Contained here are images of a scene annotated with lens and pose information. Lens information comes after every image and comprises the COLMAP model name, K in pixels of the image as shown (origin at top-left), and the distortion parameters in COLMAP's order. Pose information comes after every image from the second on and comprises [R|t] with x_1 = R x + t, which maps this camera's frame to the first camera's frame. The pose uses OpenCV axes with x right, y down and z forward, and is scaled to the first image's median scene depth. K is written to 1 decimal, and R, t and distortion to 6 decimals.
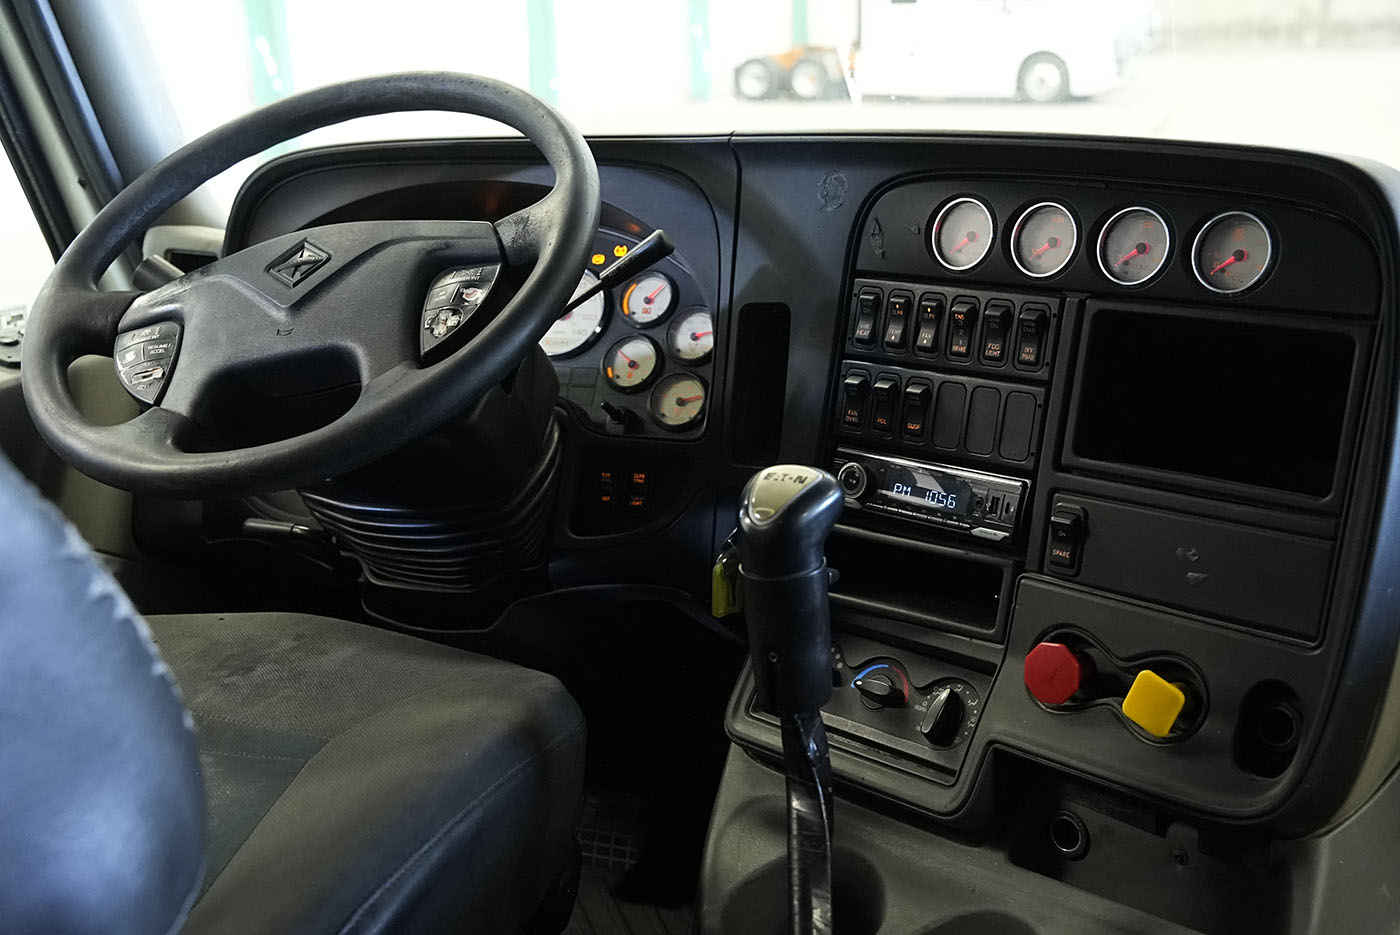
lens RADIAL K [[1548.0, 0, 698.5], [0, 1548.0, 468.3], [0, 0, 1]] dist [0.001397, 0.000000]
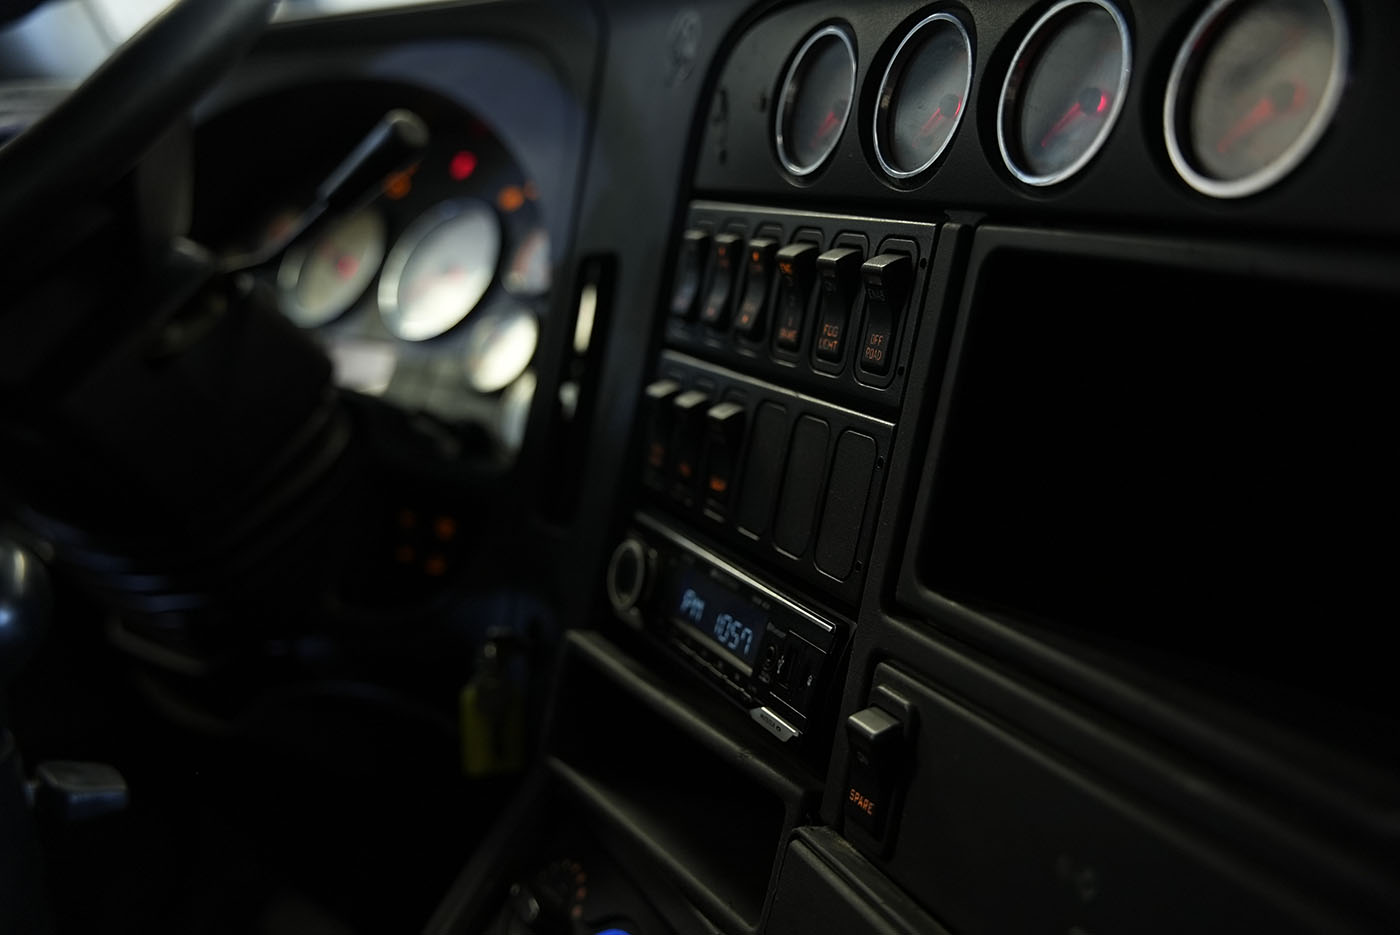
lens RADIAL K [[1451.2, 0, 698.5], [0, 1451.2, 471.5], [0, 0, 1]] dist [-0.036479, 0.000000]
pose [[0.935432, 0.096348, -0.340123, 0.302506], [-0.104127, 0.994553, -0.004648, -0.029135], [0.337823, 0.039764, 0.940369, 0.561584]]
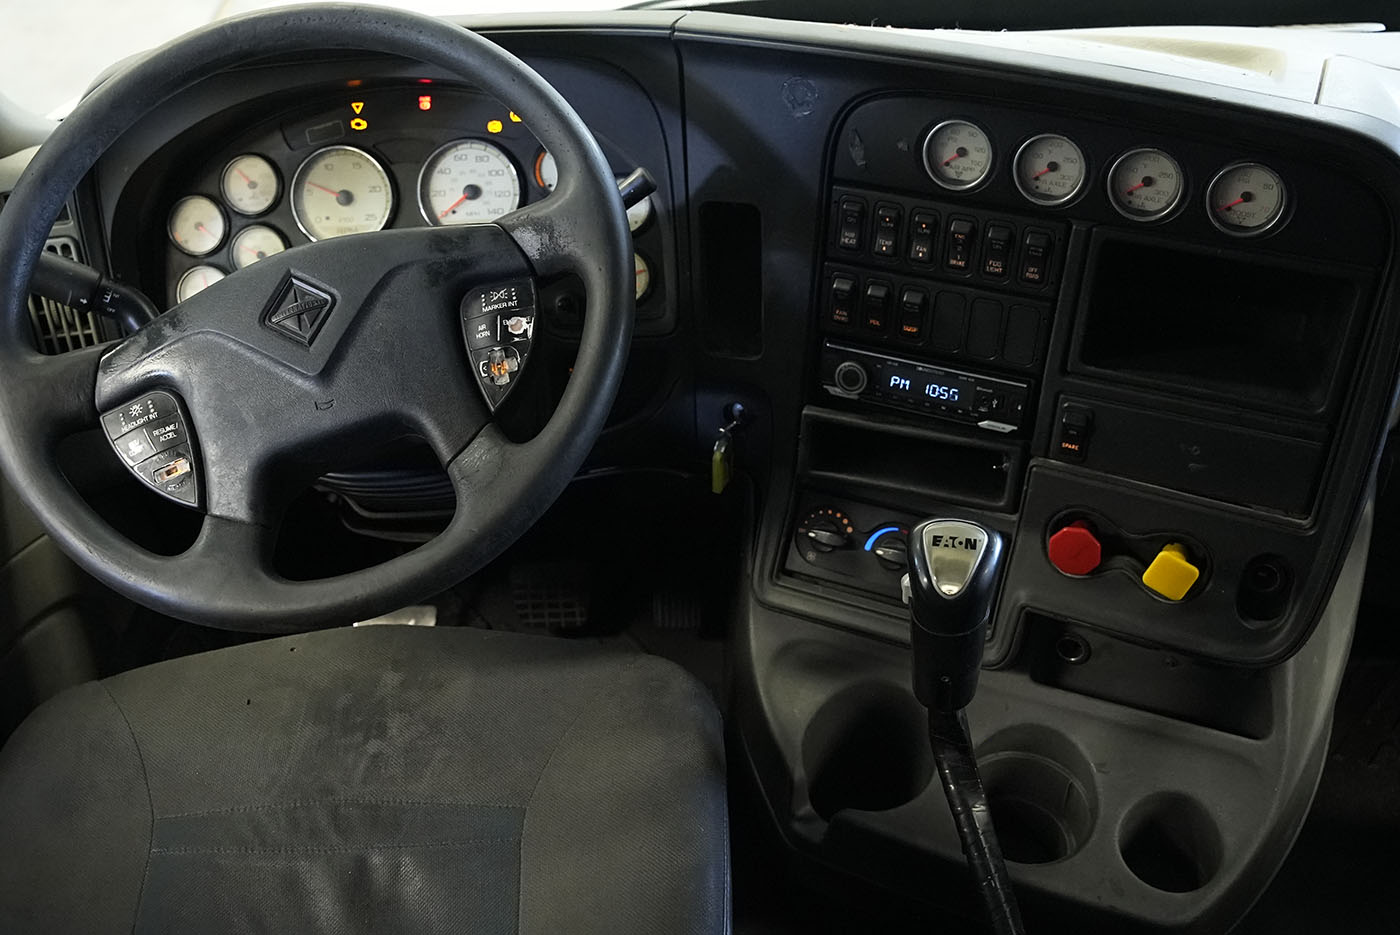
lens RADIAL K [[1336.2, 0, 702.6], [0, 1336.2, 465.0], [0, 0, 1]] dist [-0.020527, 0.000000]
pose [[0.934502, -0.238870, 0.263908, -0.269216], [0.109011, 0.897828, 0.426640, -0.362362], [-0.338855, -0.369927, 0.865061, 0.217423]]
